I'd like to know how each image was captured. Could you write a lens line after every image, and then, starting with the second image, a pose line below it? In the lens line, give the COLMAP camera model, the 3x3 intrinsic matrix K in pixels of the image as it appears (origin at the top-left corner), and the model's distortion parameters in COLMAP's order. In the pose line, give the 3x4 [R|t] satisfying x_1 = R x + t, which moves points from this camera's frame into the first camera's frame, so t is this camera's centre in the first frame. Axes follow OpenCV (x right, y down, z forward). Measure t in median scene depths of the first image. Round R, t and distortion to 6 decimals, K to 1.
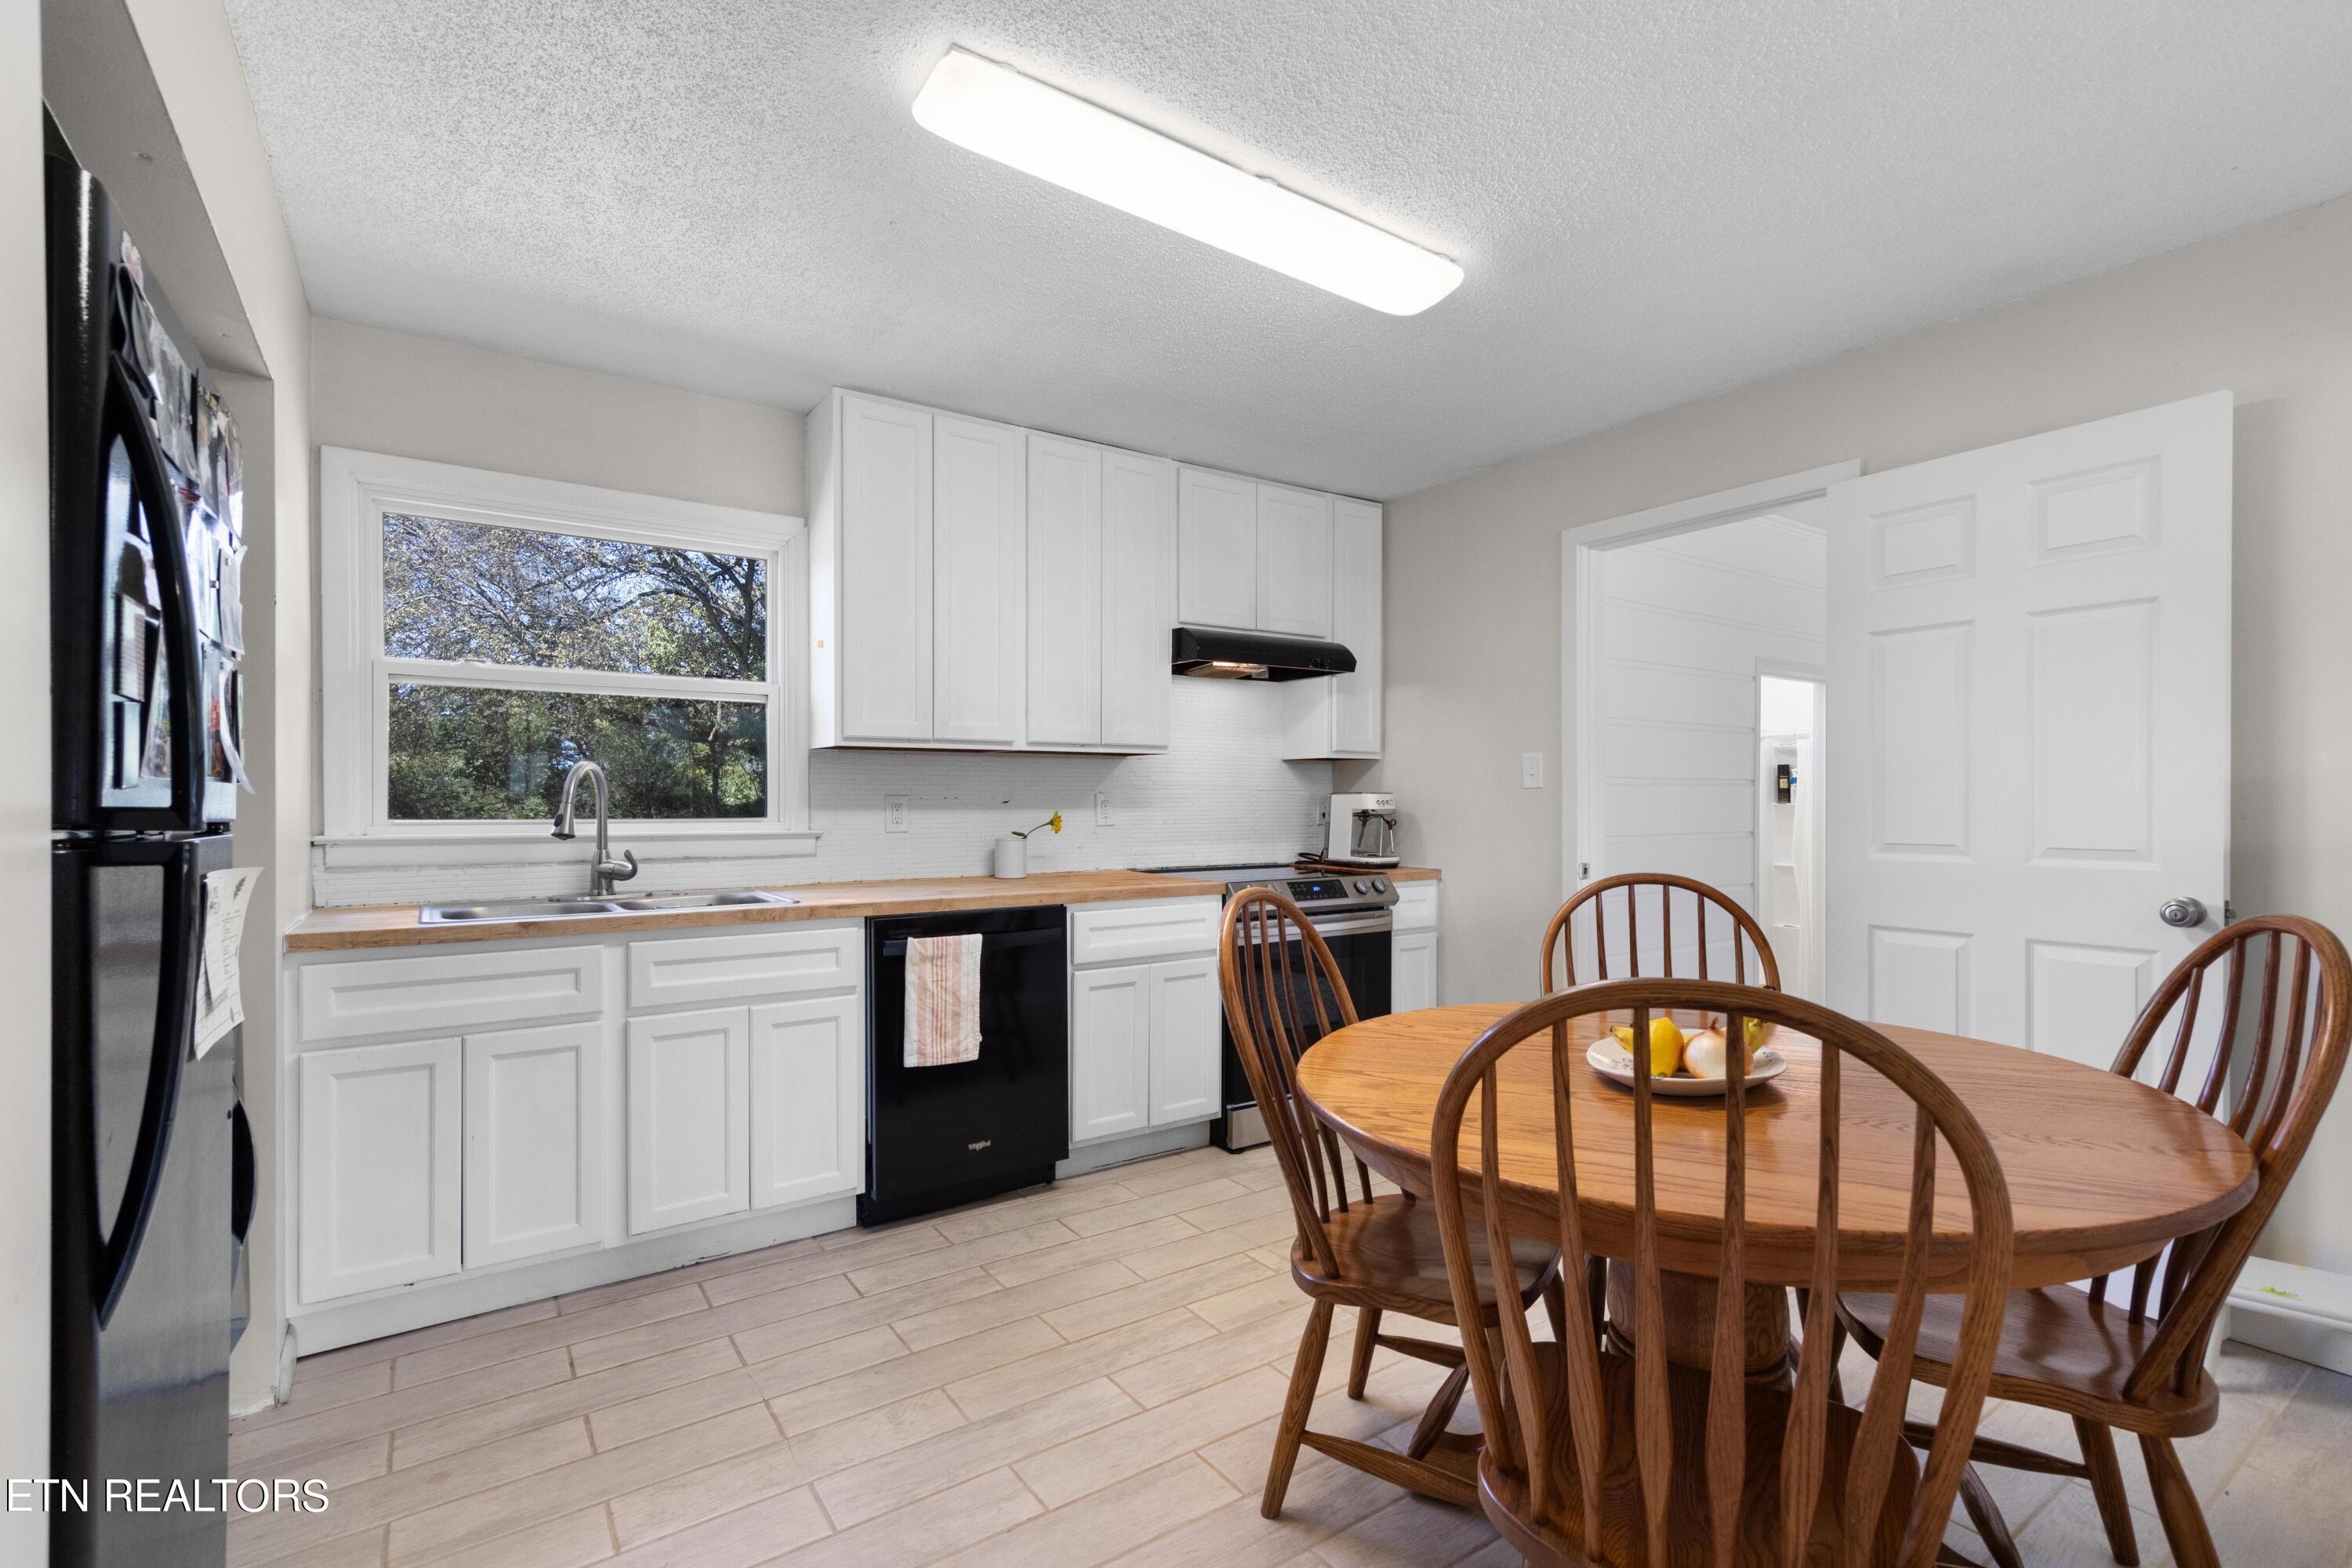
lens RADIAL K [[1051.9, 0, 1170.1], [0, 1051.9, 812.4], [0, 0, 1]] dist [0.001480, 0.000140]
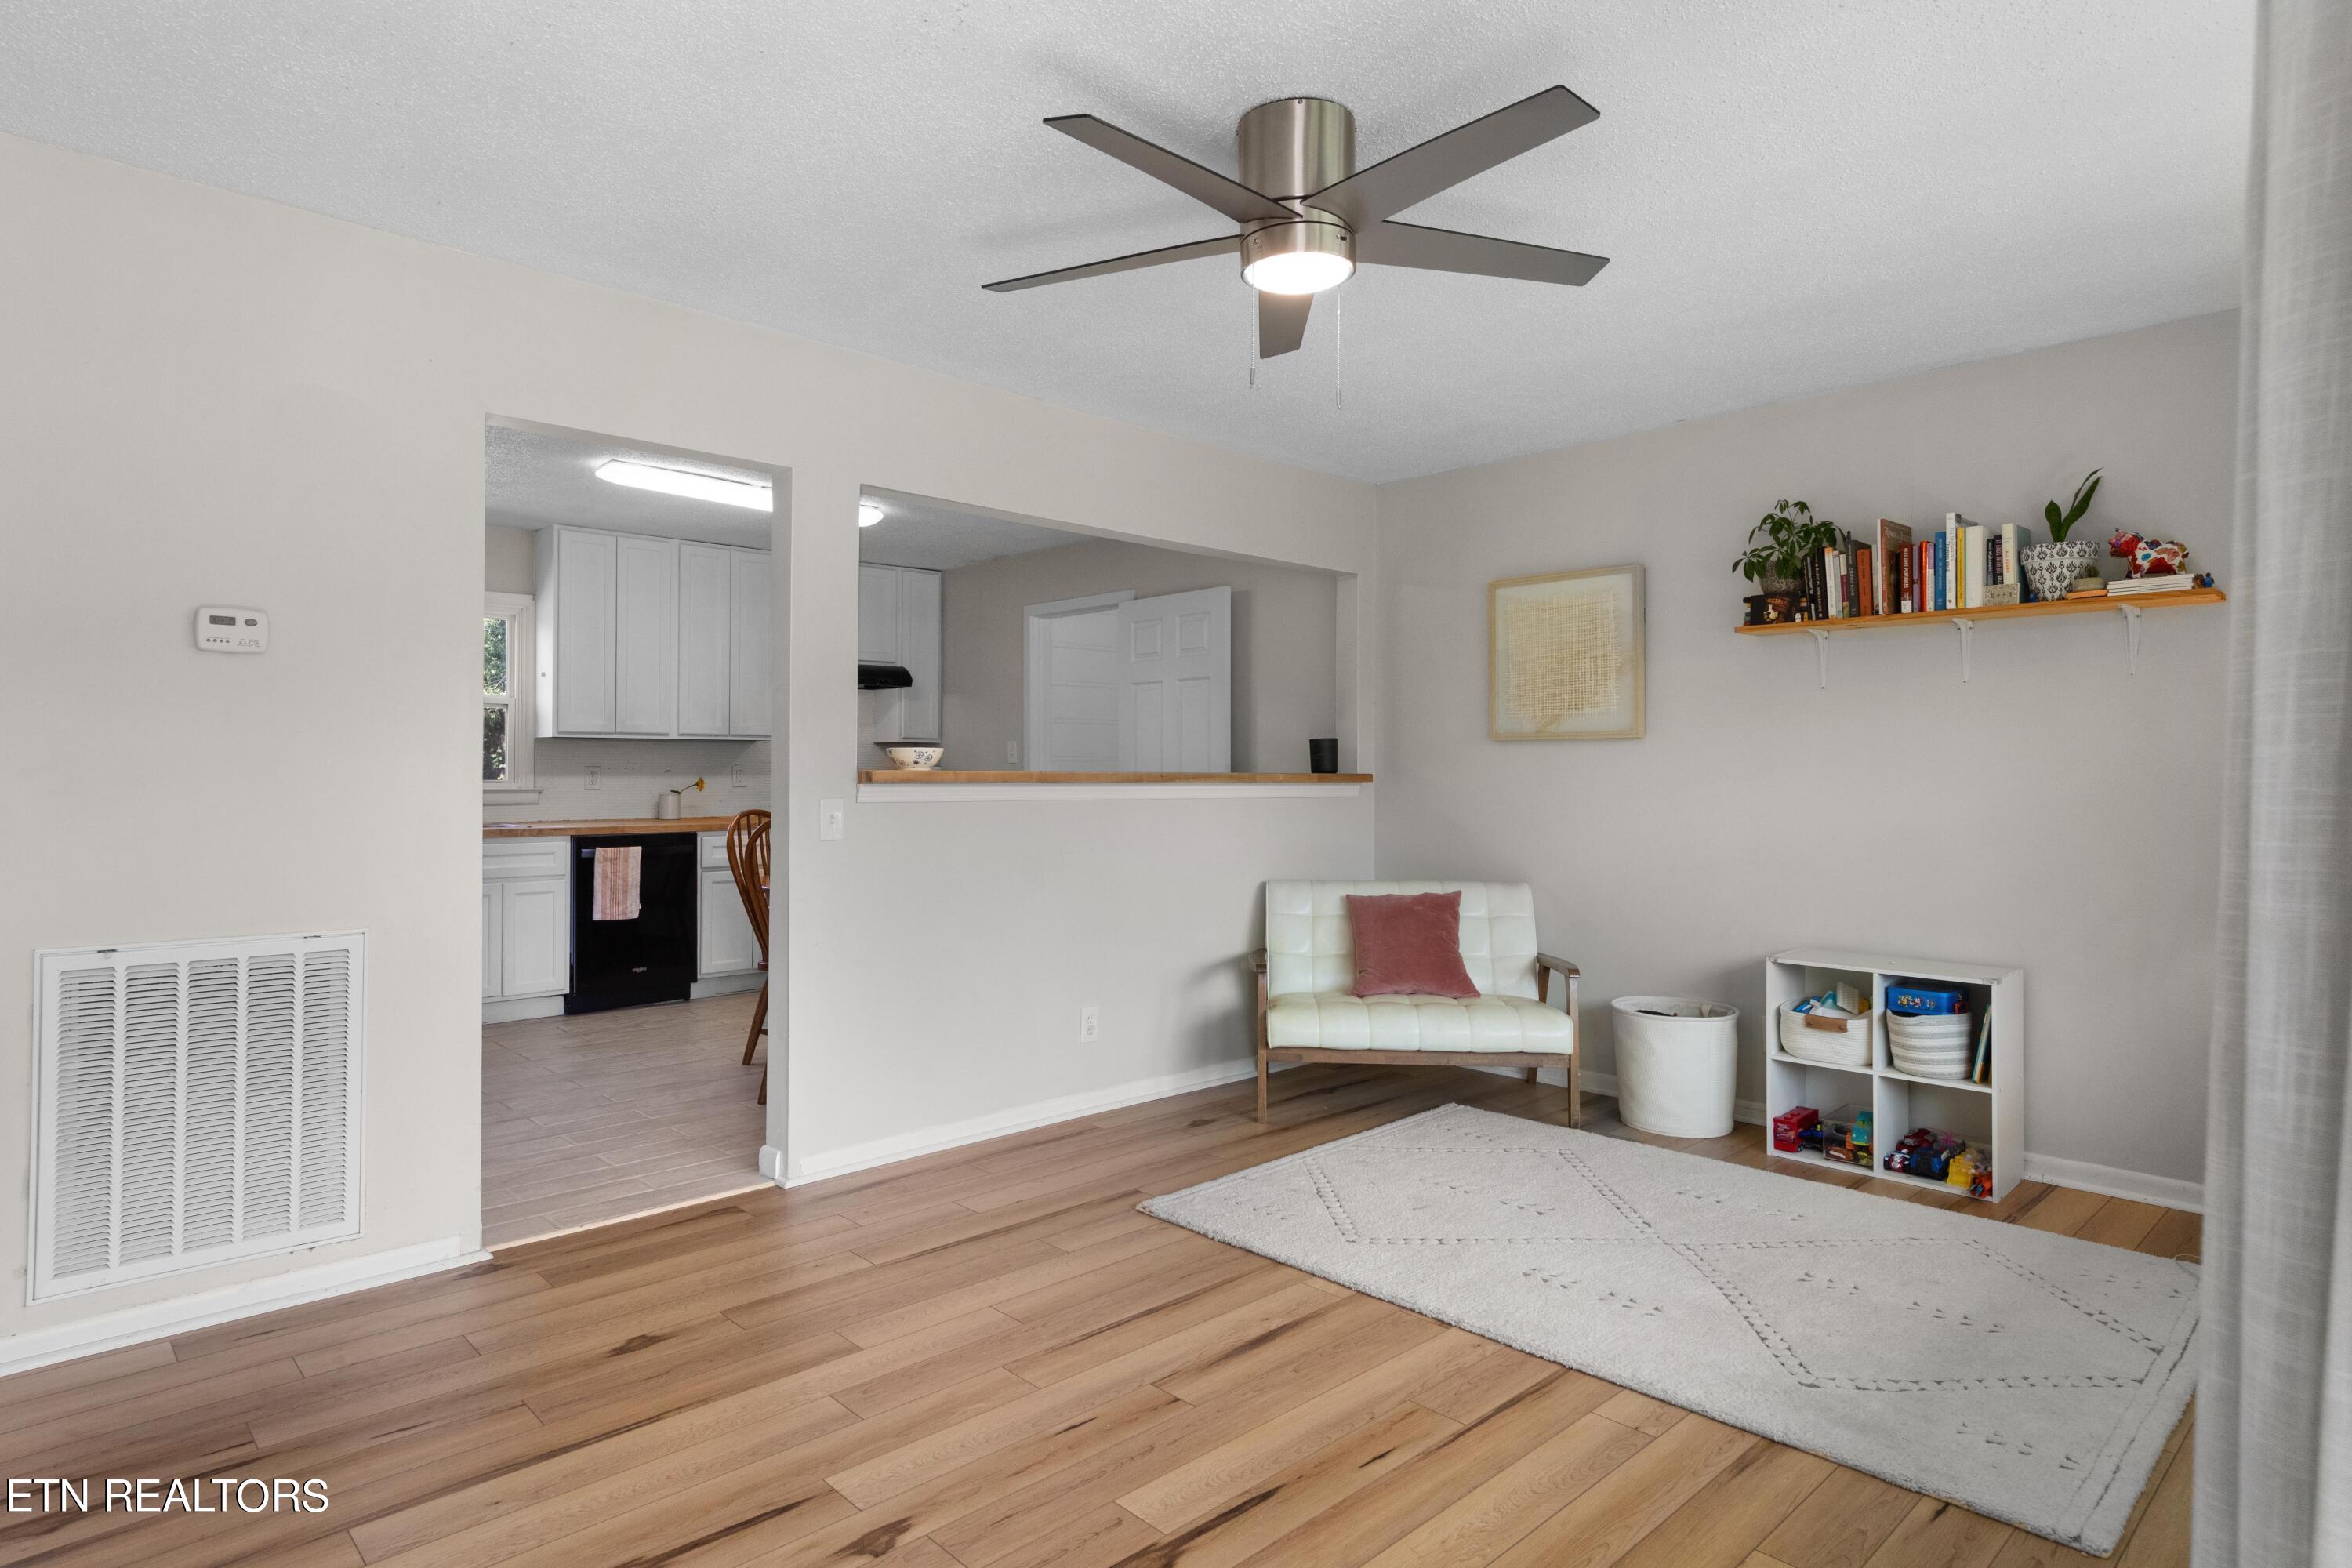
lens RADIAL K [[1286.6, 0, 1180.5], [0, 1286.6, 759.2], [0, 0, 1]] dist [0.003016, 0.000351]
pose [[0.987088, 0.004485, 0.160114, 0.357793], [-0.001412, 0.999813, -0.019296, 0.010257], [-0.160171, 0.018821, 0.986910, -1.243400]]
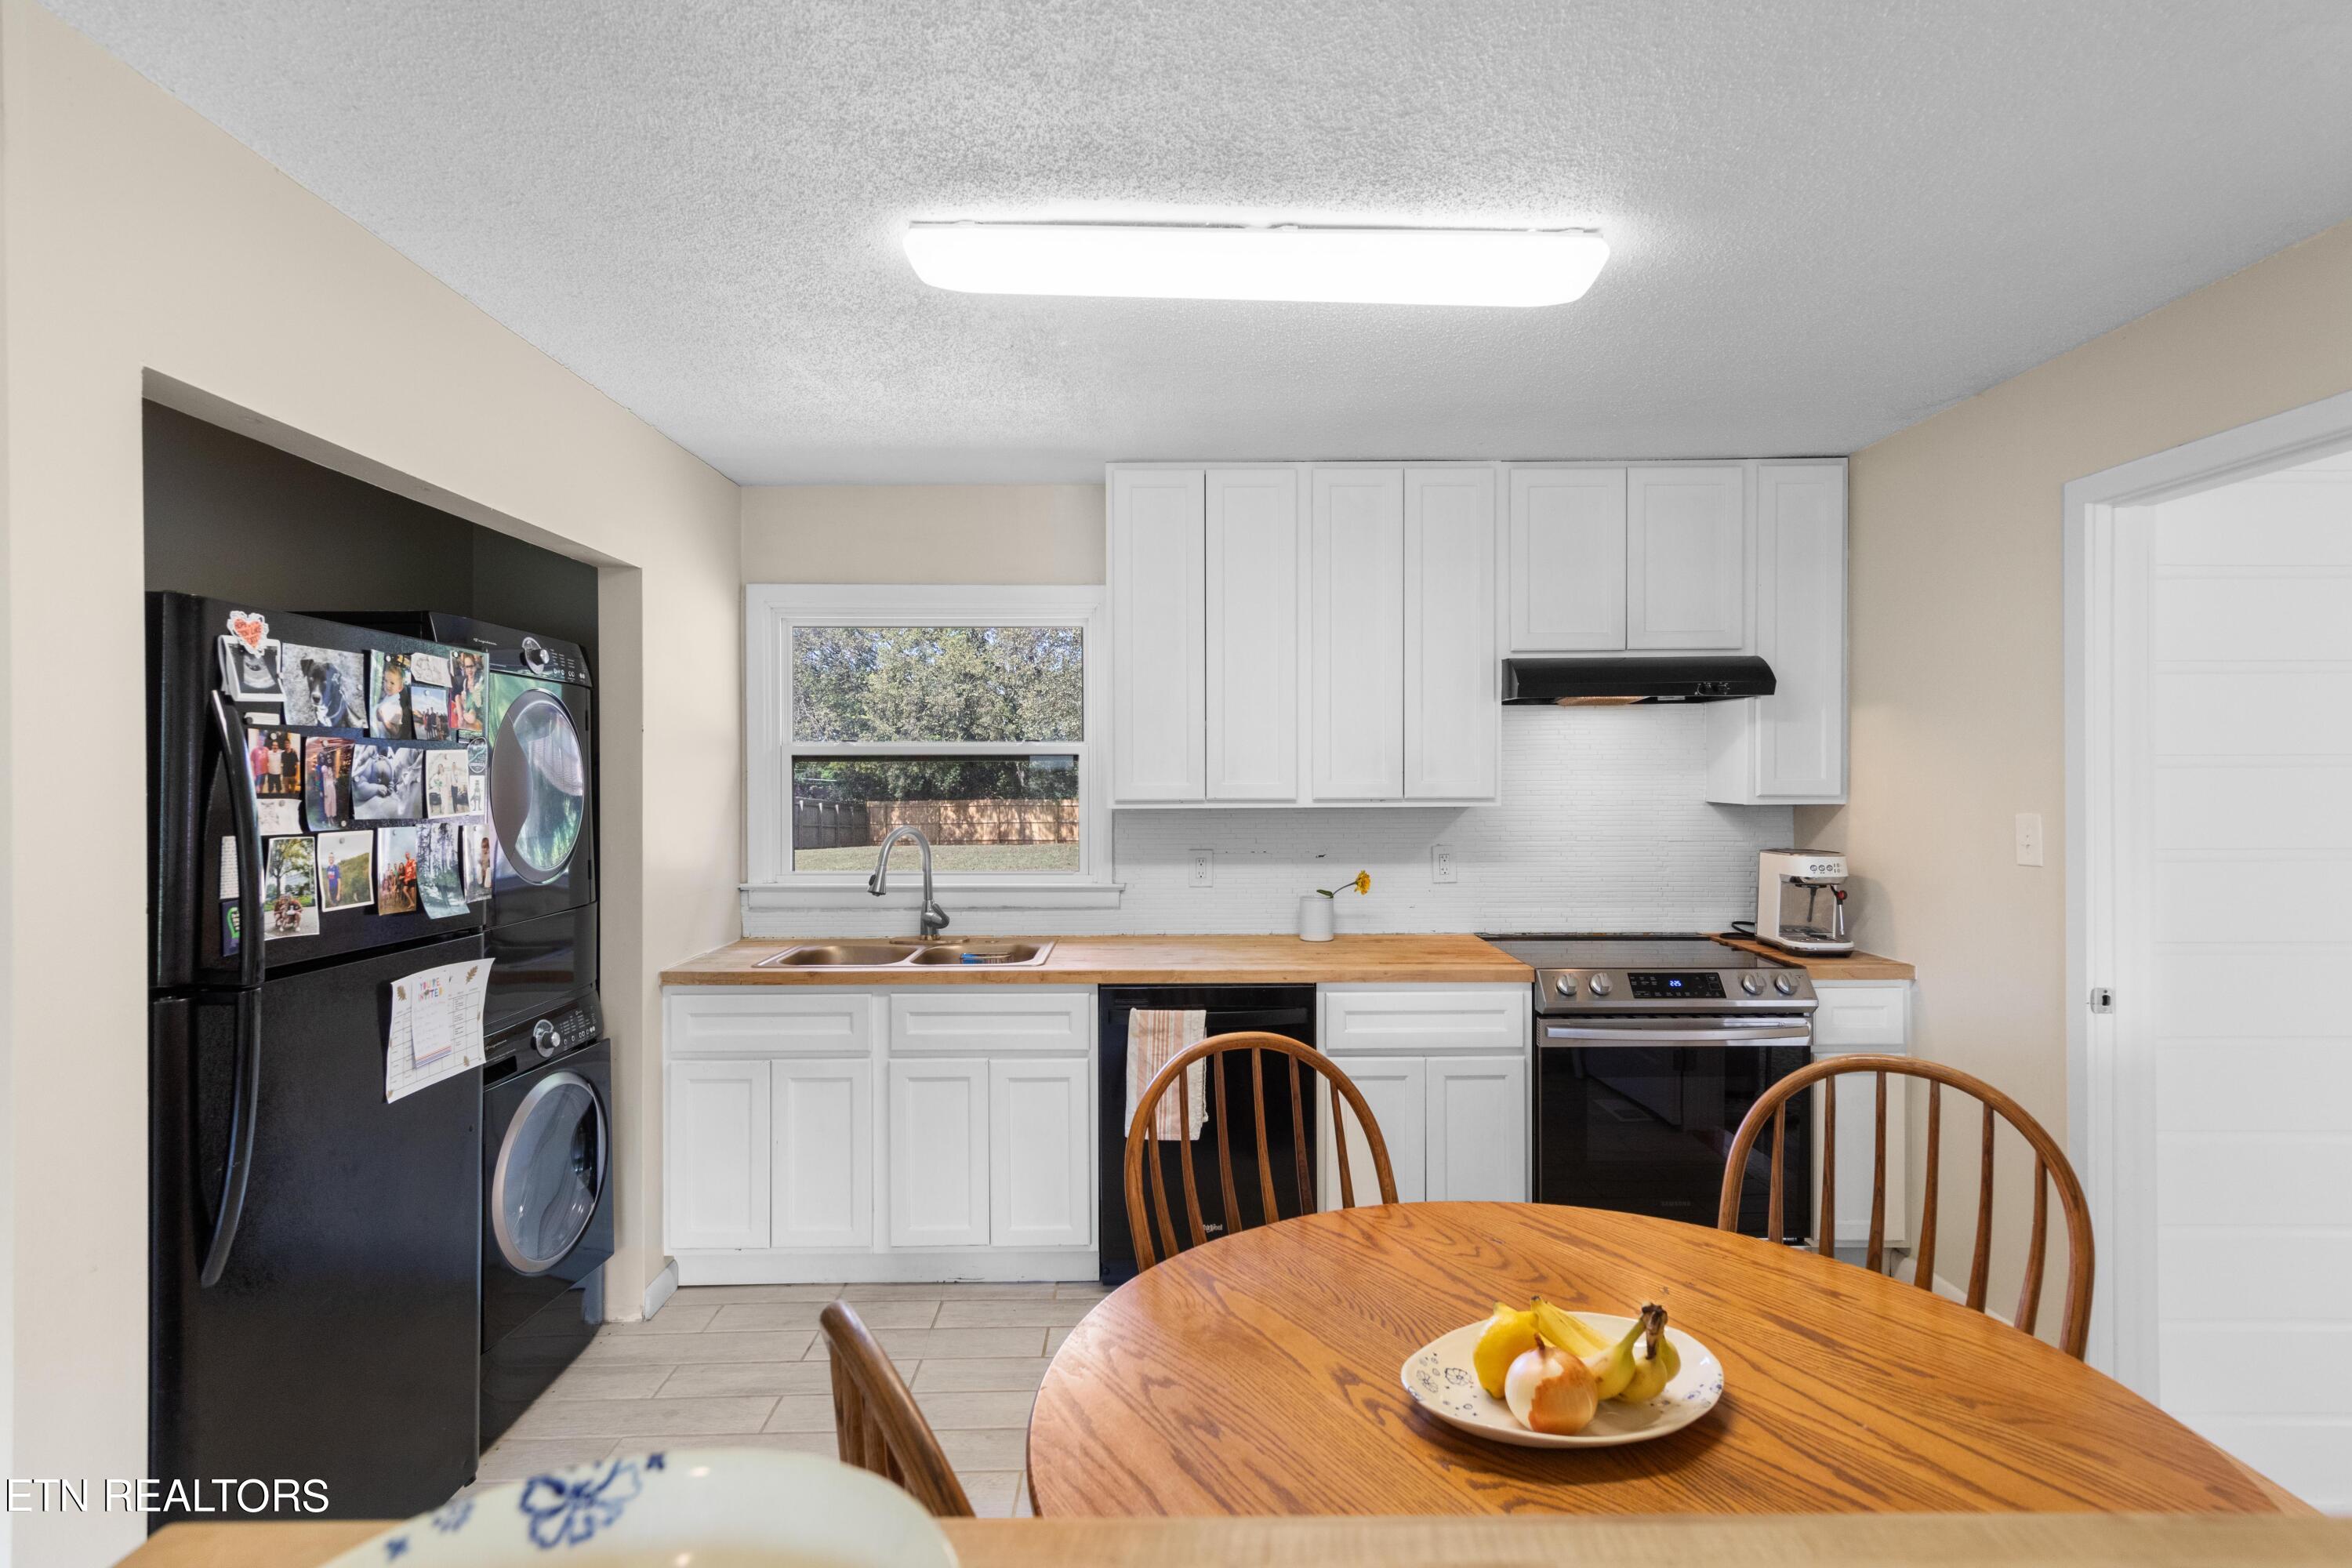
lens RADIAL K [[1141.6, 0, 1176.0], [0, 1141.6, 784.0], [0, 0, 1]] dist [0.005232, 0.000157]
pose [[0.831084, 0.004462, -0.556129, 0.376226], [-0.004880, 0.999988, 0.000730, -0.092696], [0.556125, 0.002108, 0.831096, 0.107305]]
